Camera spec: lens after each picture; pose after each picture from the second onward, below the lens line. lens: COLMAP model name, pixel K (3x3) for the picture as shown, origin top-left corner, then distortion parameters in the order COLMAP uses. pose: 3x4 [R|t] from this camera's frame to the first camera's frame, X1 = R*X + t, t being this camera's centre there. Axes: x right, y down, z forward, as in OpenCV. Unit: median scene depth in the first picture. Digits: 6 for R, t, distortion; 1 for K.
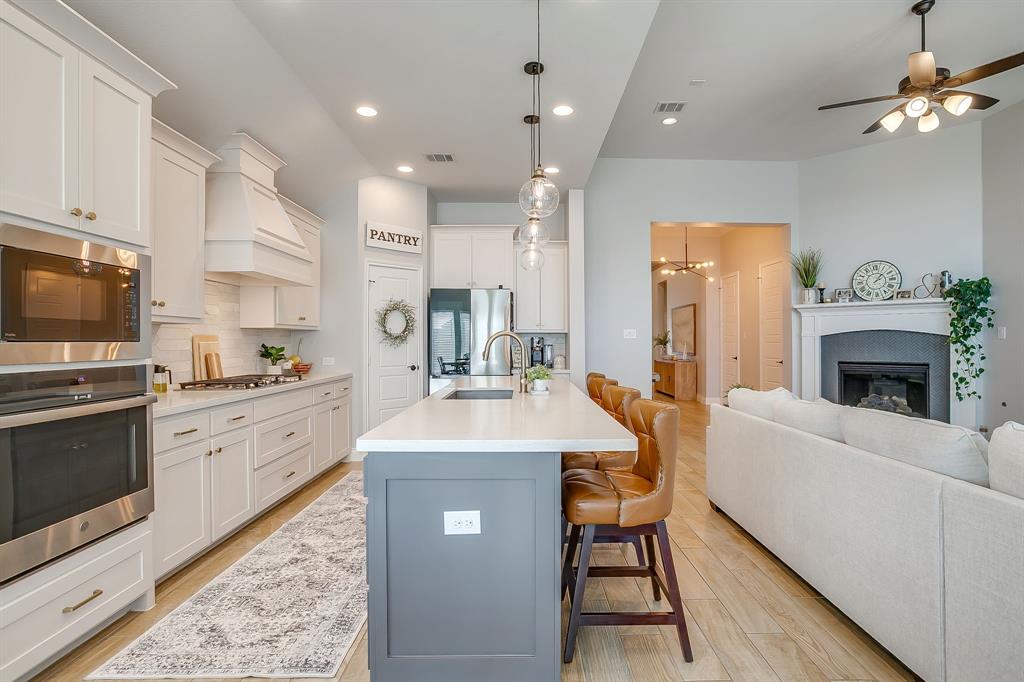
lens RADIAL K [[508.8, 0, 535.6], [0, 508.8, 337.5], [0, 0, 1]] dist [-0.052203, 0.031871]
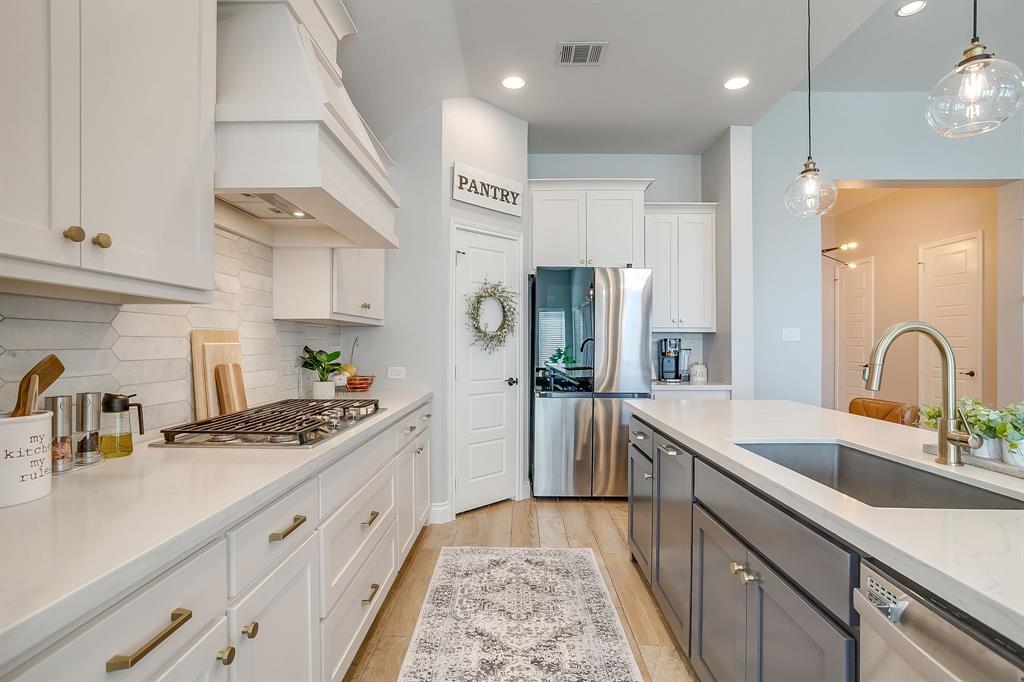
lens RADIAL K [[496.4, 0, 508.0], [0, 496.4, 342.0], [0, 0, 1]] dist [-0.054325, 0.028807]
pose [[0.999002, 0.005017, -0.044385, -0.229677], [-0.004828, 0.999979, 0.004346, 0.003150], [0.044406, -0.004127, 0.999005, 0.348190]]
